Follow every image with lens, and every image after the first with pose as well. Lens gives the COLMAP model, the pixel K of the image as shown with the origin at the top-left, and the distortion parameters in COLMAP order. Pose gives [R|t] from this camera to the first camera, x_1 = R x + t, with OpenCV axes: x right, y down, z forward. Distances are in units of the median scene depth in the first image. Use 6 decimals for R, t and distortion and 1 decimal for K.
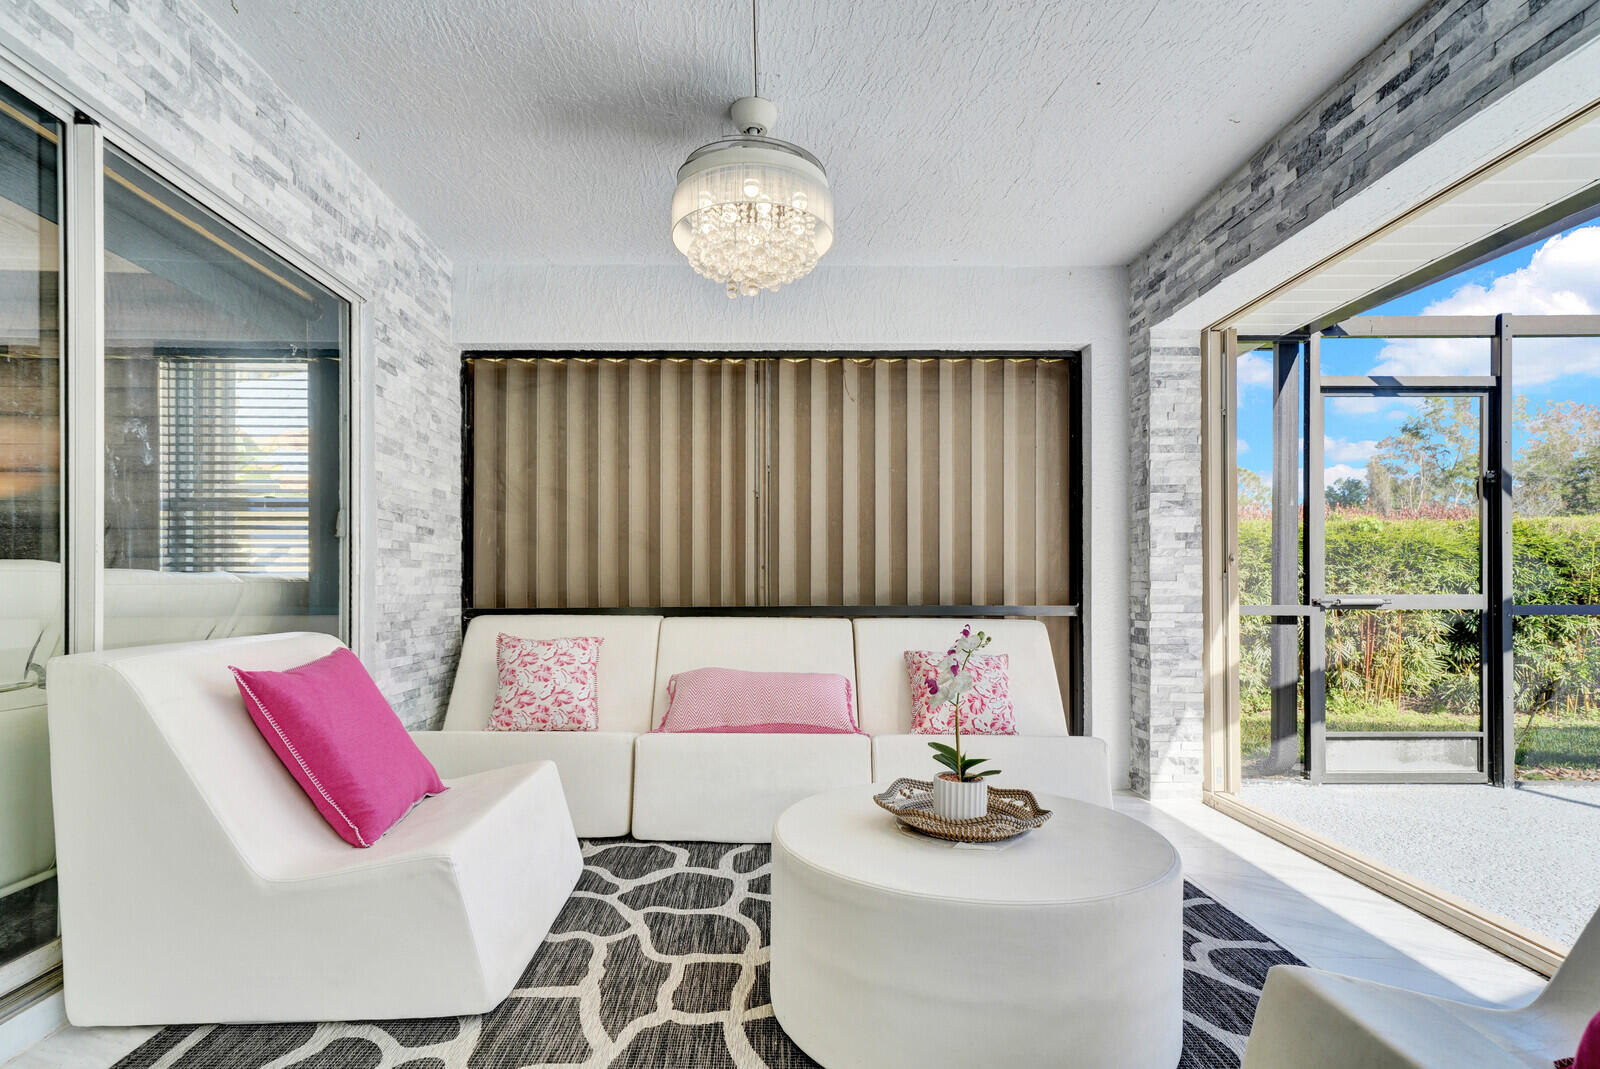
lens RADIAL K [[804.5, 0, 778.4], [0, 804.5, 581.1], [0, 0, 1]] dist [0.010839, 0.001852]
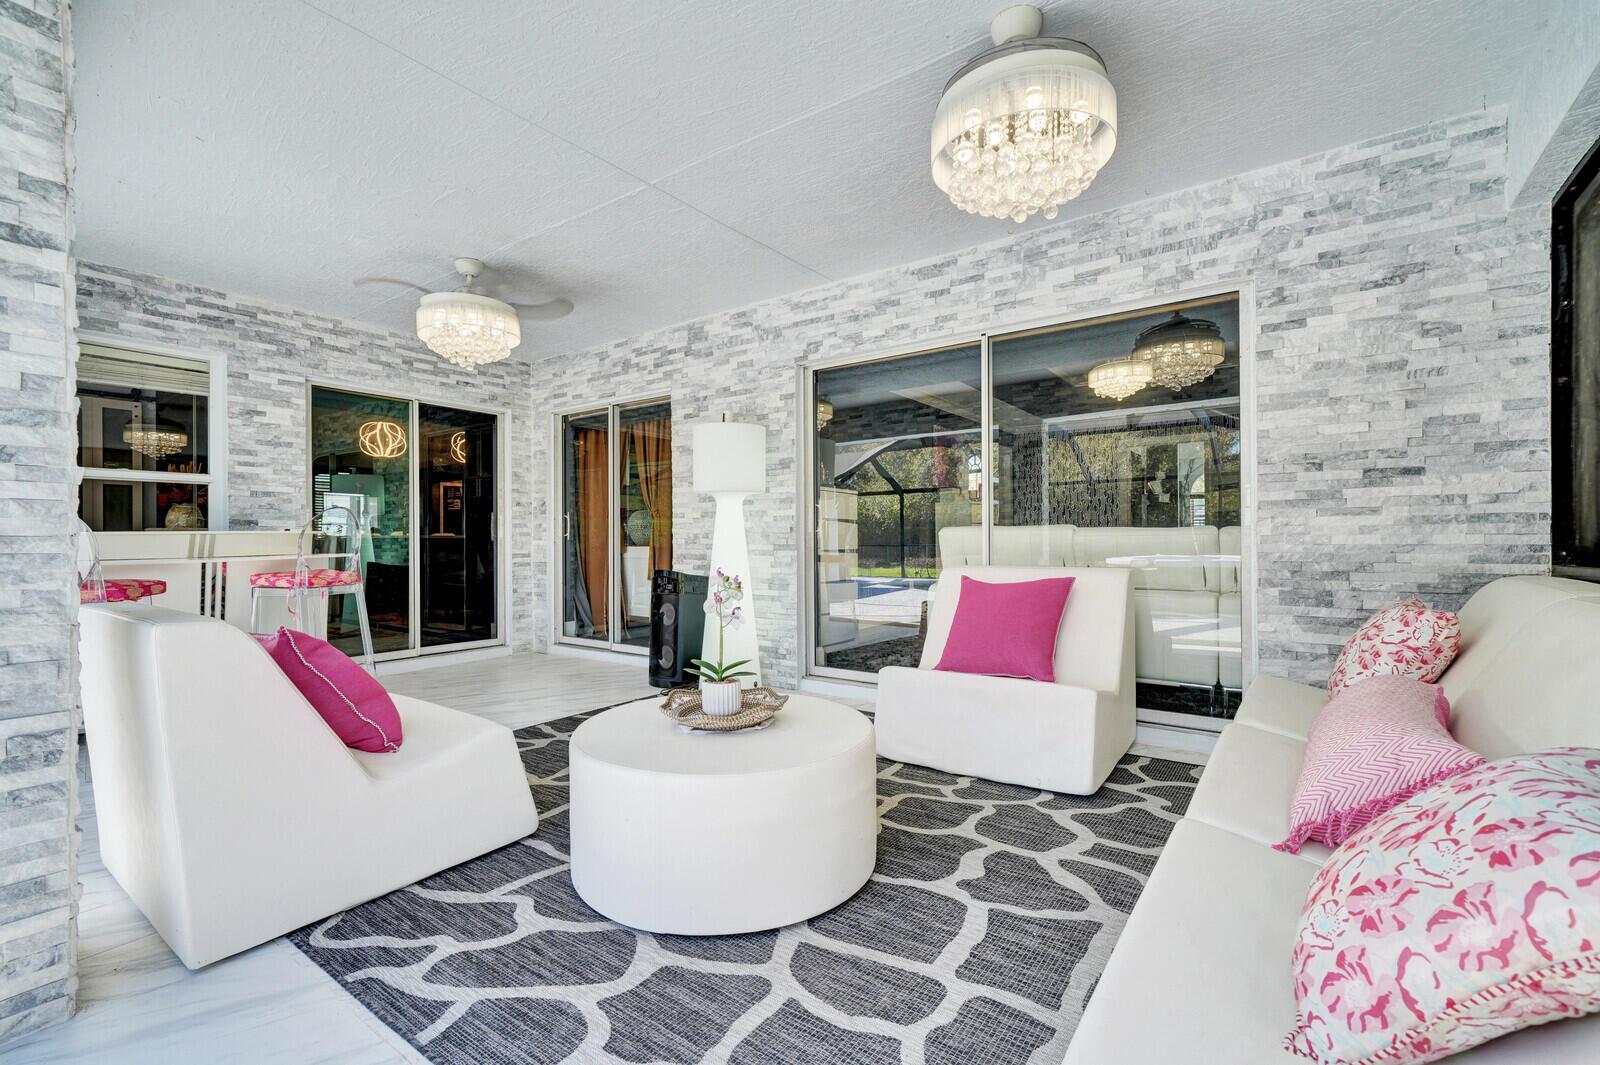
lens RADIAL K [[697.0, 0, 784.8], [0, 697.0, 536.5], [0, 0, 1]] dist [-0.000136, 0.000018]
pose [[-0.606841, -0.000537, -0.794823, 0.581784], [0.010268, 0.999911, -0.008515, 0.007994], [0.794757, -0.013328, -0.606782, 0.961320]]
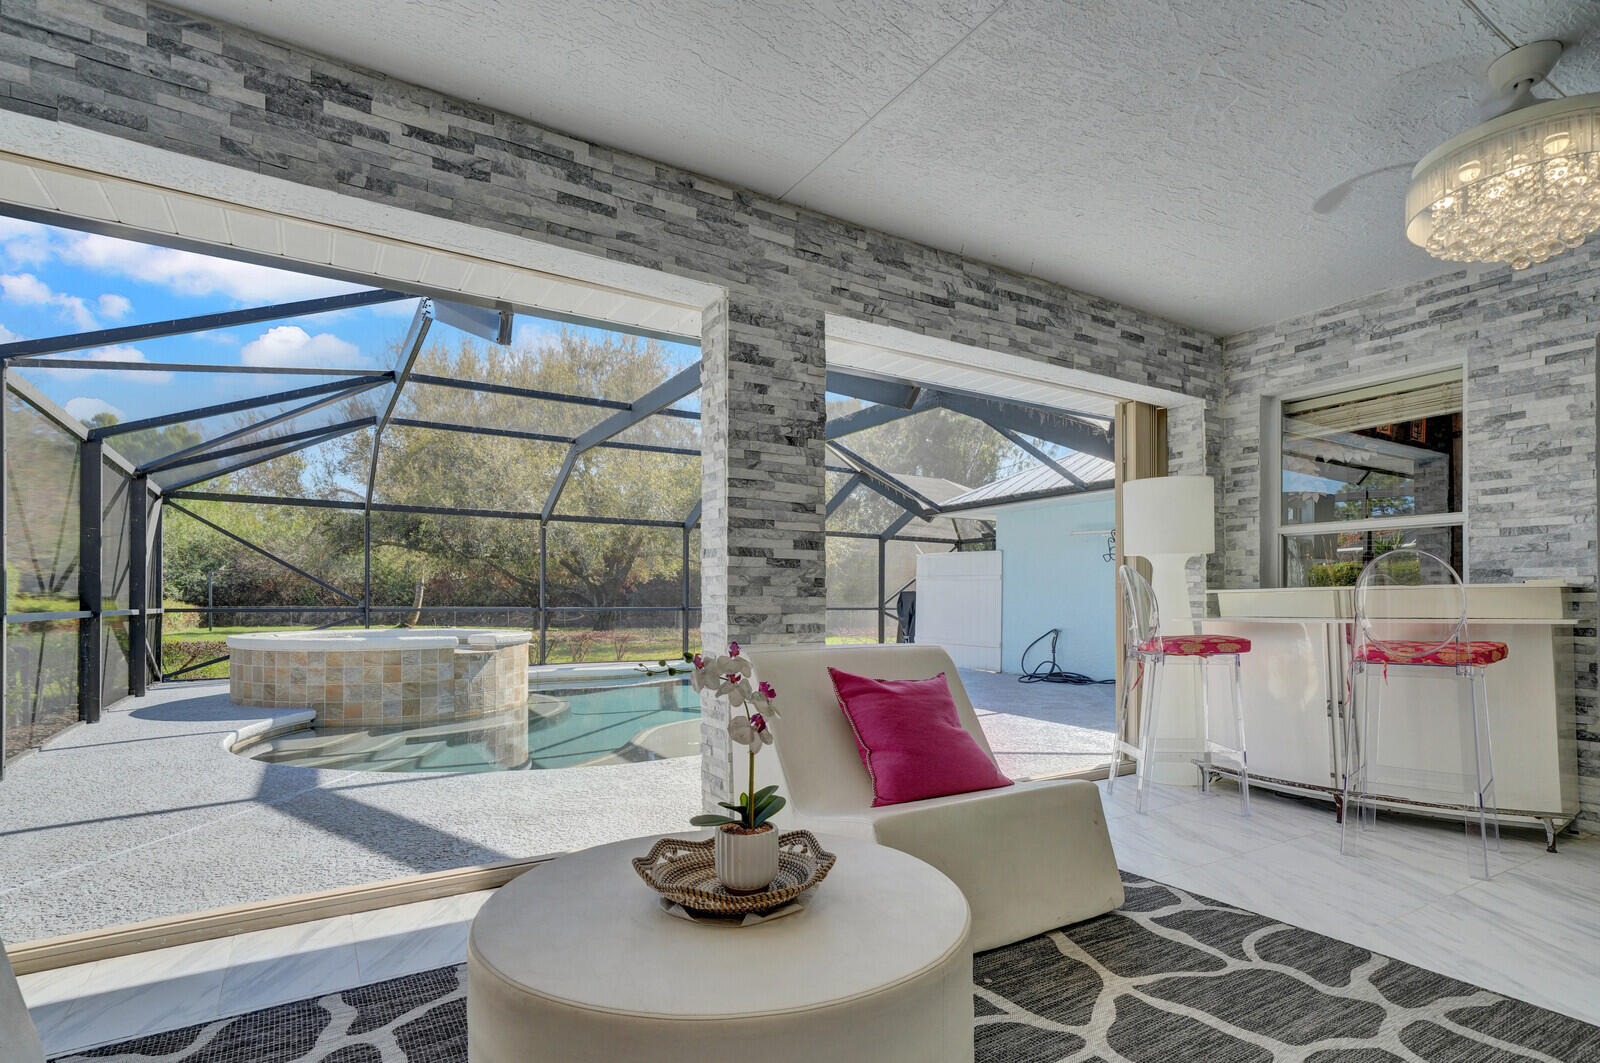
lens RADIAL K [[790.2, 0, 787.3], [0, 790.2, 594.1], [0, 0, 1]] dist [0.010615, 0.000044]
pose [[-0.512058, 0.007553, 0.858918, -0.263920], [-0.005848, 0.999908, -0.012280, 0.007966], [-0.858931, -0.011311, -0.511966, 0.742320]]
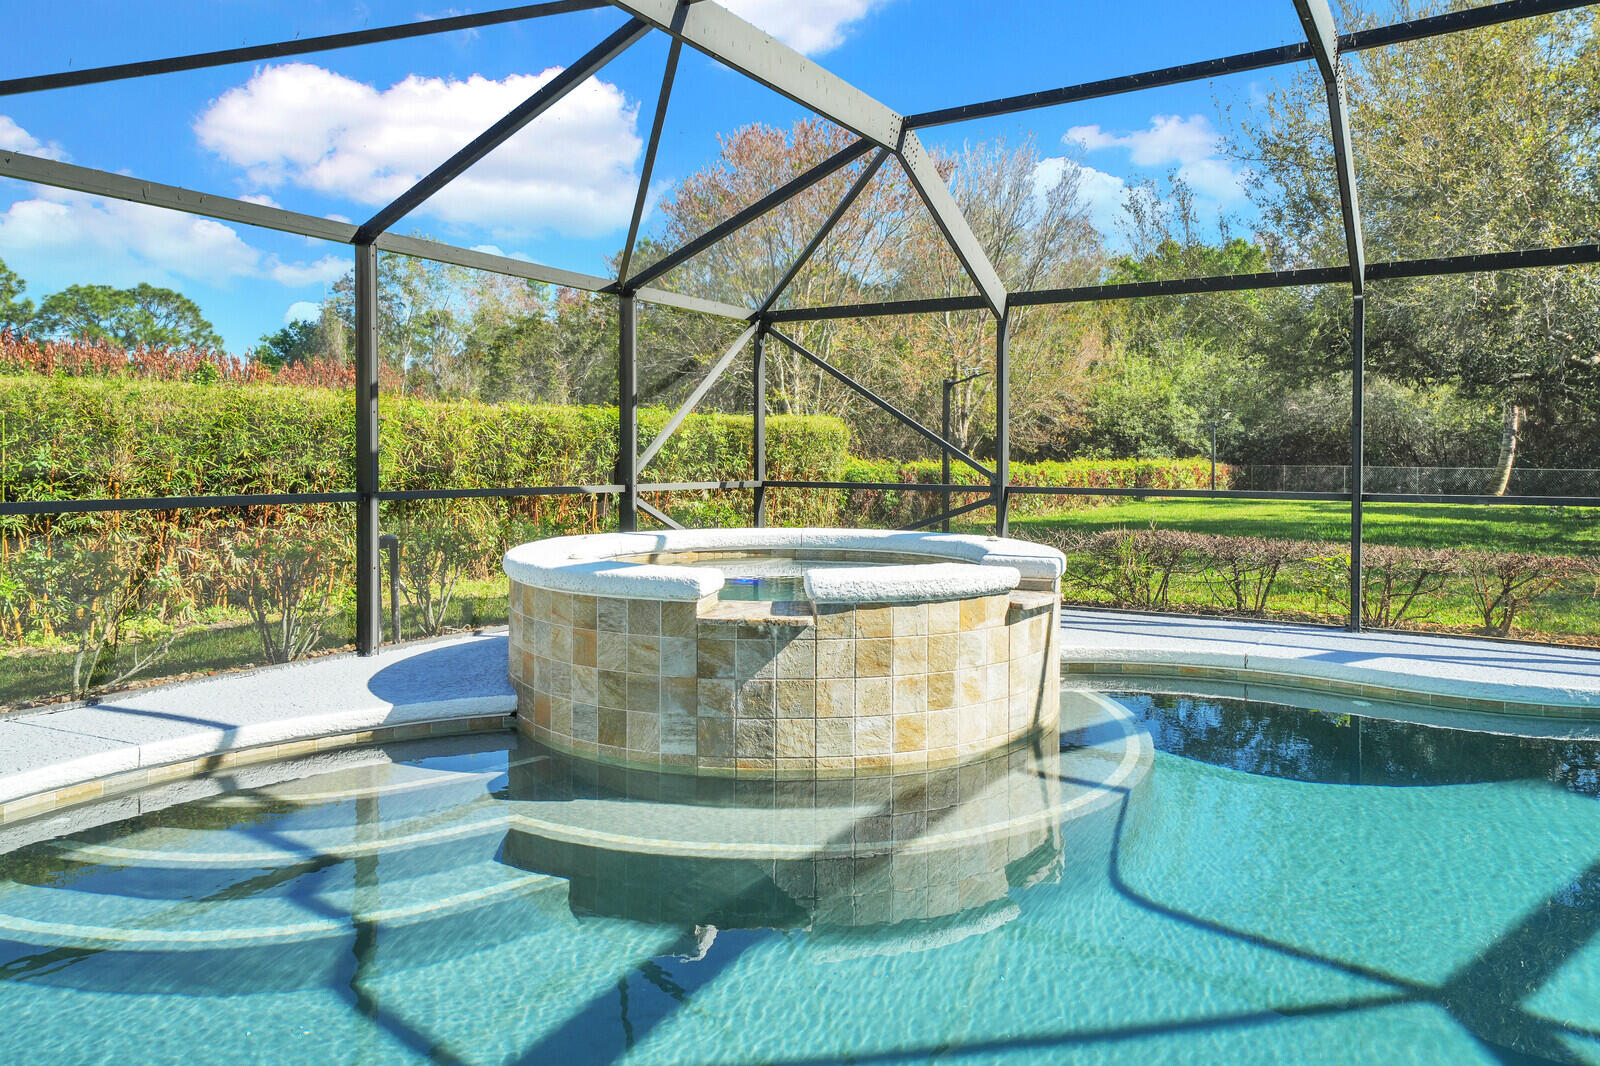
lens RADIAL K [[1078.9, 0, 808.1], [0, 1078.9, 465.8], [0, 0, 1]] dist [0.021482, 0.000014]
pose [[0.533261, -0.007651, 0.845916, 1.076319], [-0.007737, 0.999873, 0.013921, -0.037554], [-0.845915, -0.013968, 0.533134, -0.325630]]
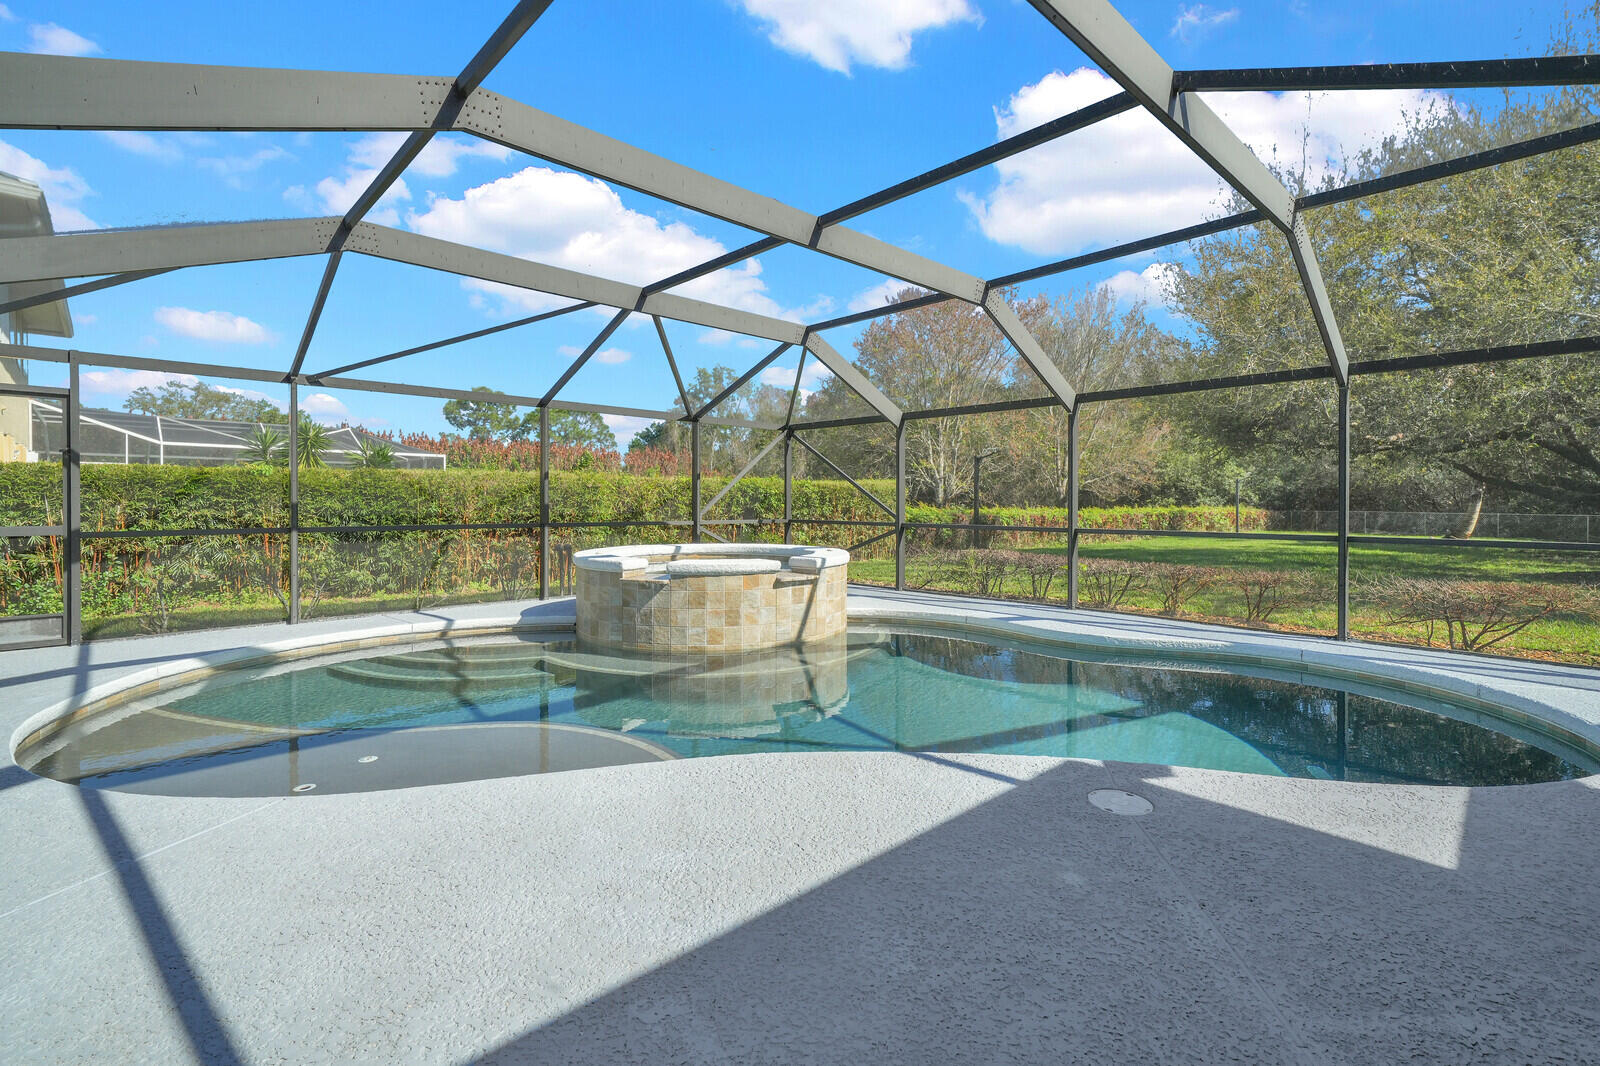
lens RADIAL K [[725.2, 0, 797.1], [0, 725.2, 510.9], [0, 0, 1]] dist [0.013457, 0.000159]
pose [[0.737680, -0.007207, 0.675112, 1.129742], [-0.005513, 0.999845, 0.016698, -0.053449], [-0.675128, -0.016039, 0.737526, -1.204178]]
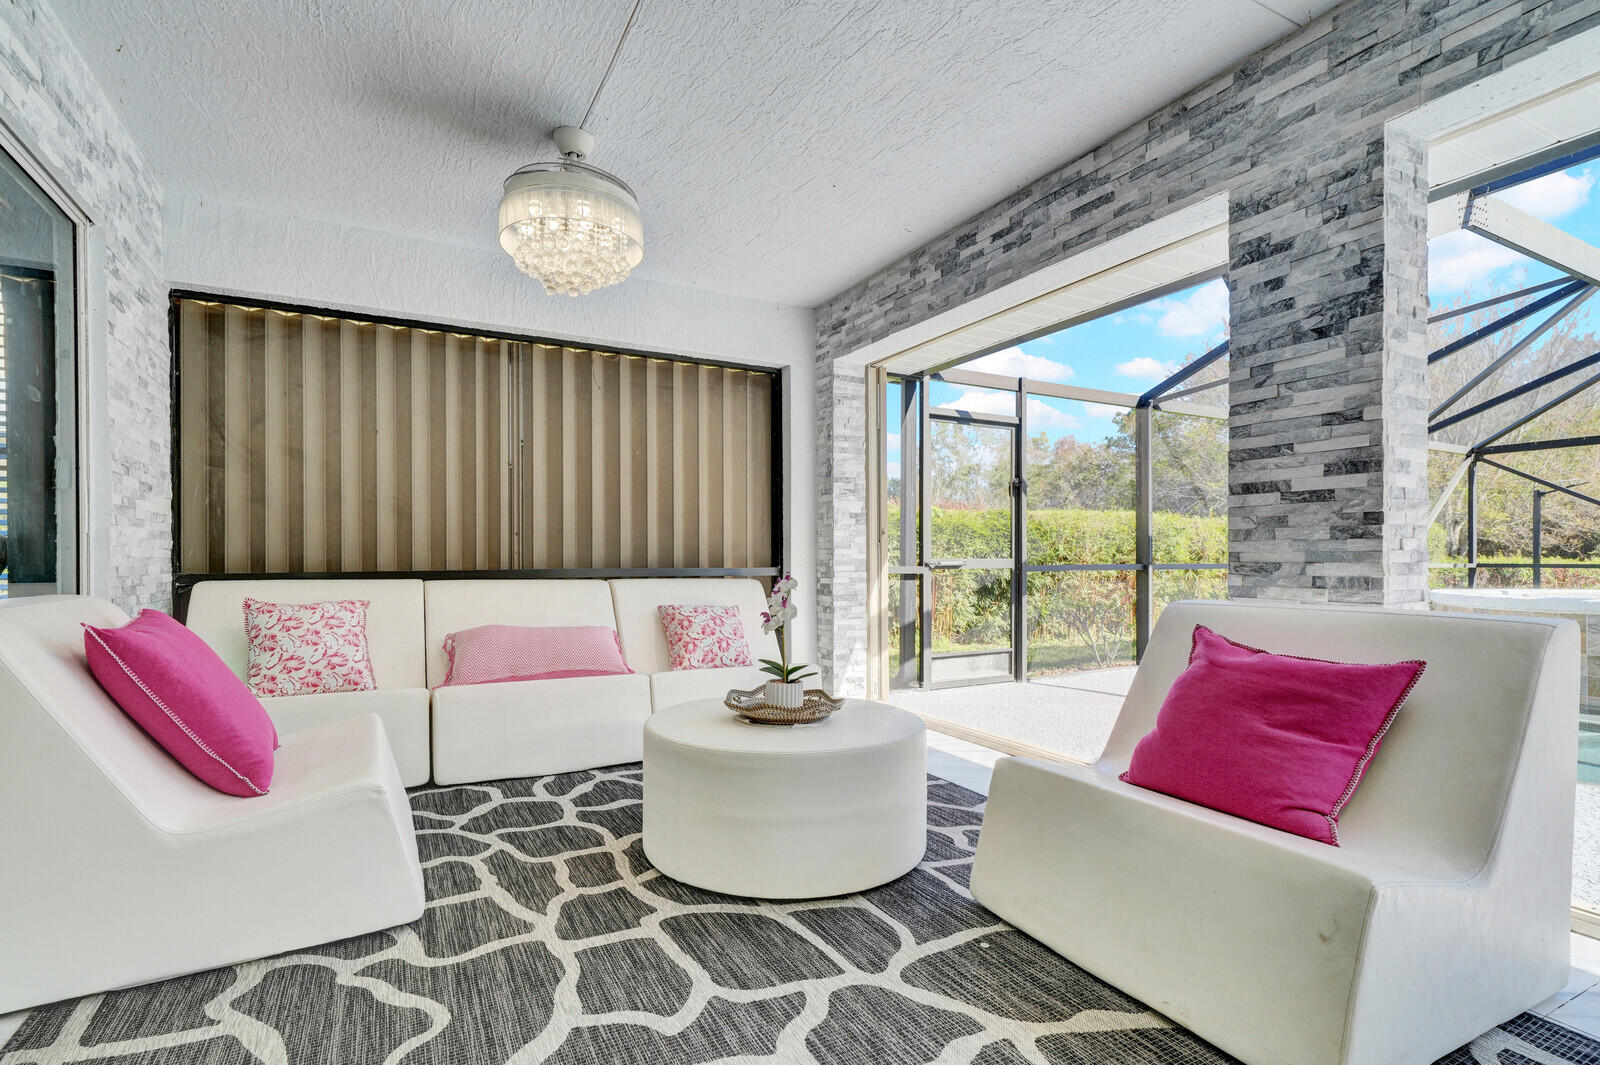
lens RADIAL K [[753.9, 0, 788.4], [0, 753.9, 562.8], [0, 0, 1]] dist [0.003750, 0.001245]
pose [[0.886828, -0.002799, 0.462091, -0.198539], [-0.001302, 0.999963, 0.008555, 0.014678], [-0.462097, -0.008188, 0.886791, -0.084067]]
